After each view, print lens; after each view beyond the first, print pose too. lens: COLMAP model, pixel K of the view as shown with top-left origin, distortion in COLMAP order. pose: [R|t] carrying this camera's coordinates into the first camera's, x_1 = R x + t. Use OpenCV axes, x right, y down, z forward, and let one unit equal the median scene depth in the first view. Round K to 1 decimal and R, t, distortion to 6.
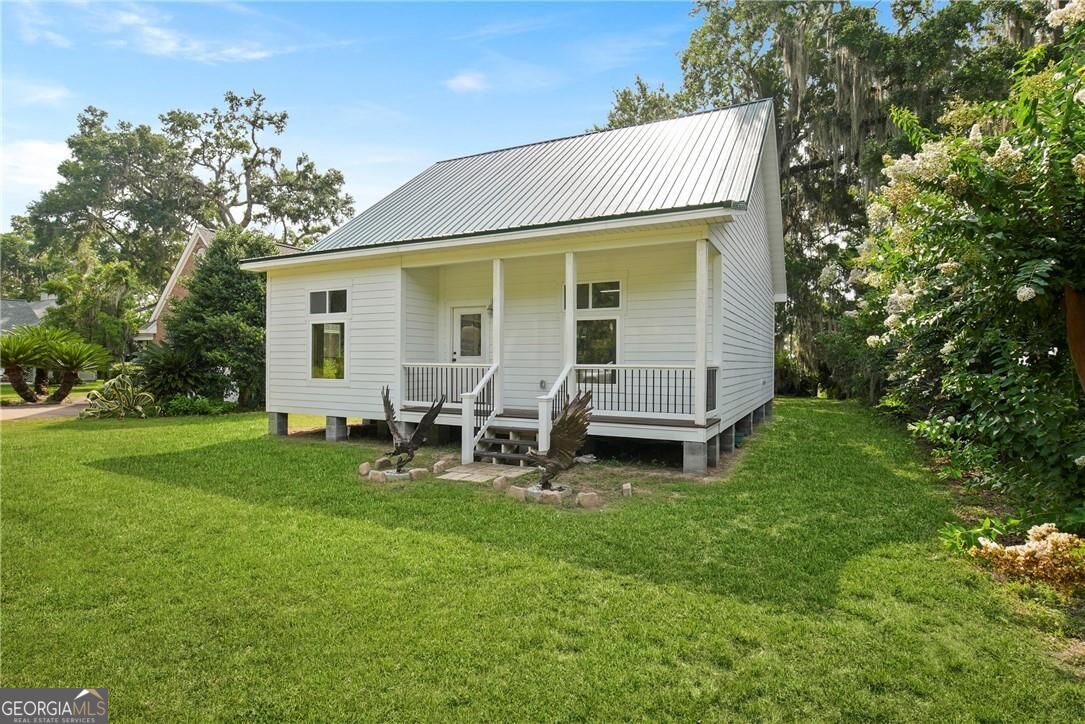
lens RADIAL K [[544.5, 0, 542.5], [0, 544.5, 362.0], [0, 0, 1]] dist [-0.000493, 0.000172]
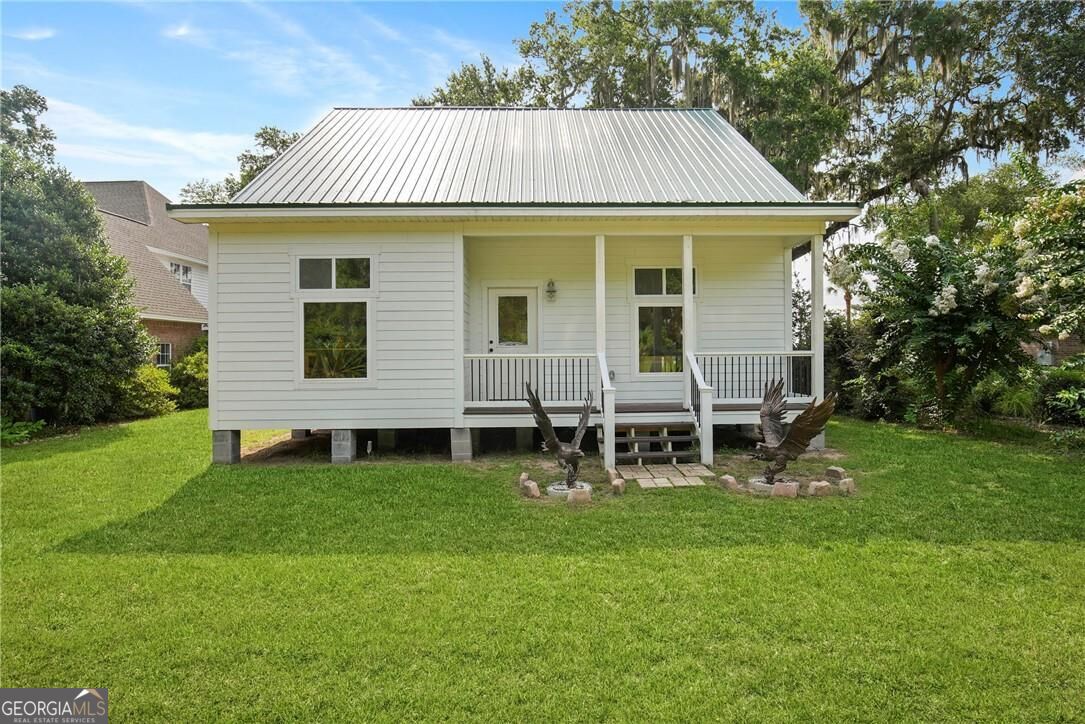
lens RADIAL K [[540.7, 0, 543.6], [0, 540.7, 352.9], [0, 0, 1]] dist [0.000176, 0.000152]
pose [[0.879958, -0.015892, 0.474785, -0.495259], [0.014918, 0.999872, 0.005820, -0.003708], [-0.474817, 0.001962, 0.880082, 0.228020]]
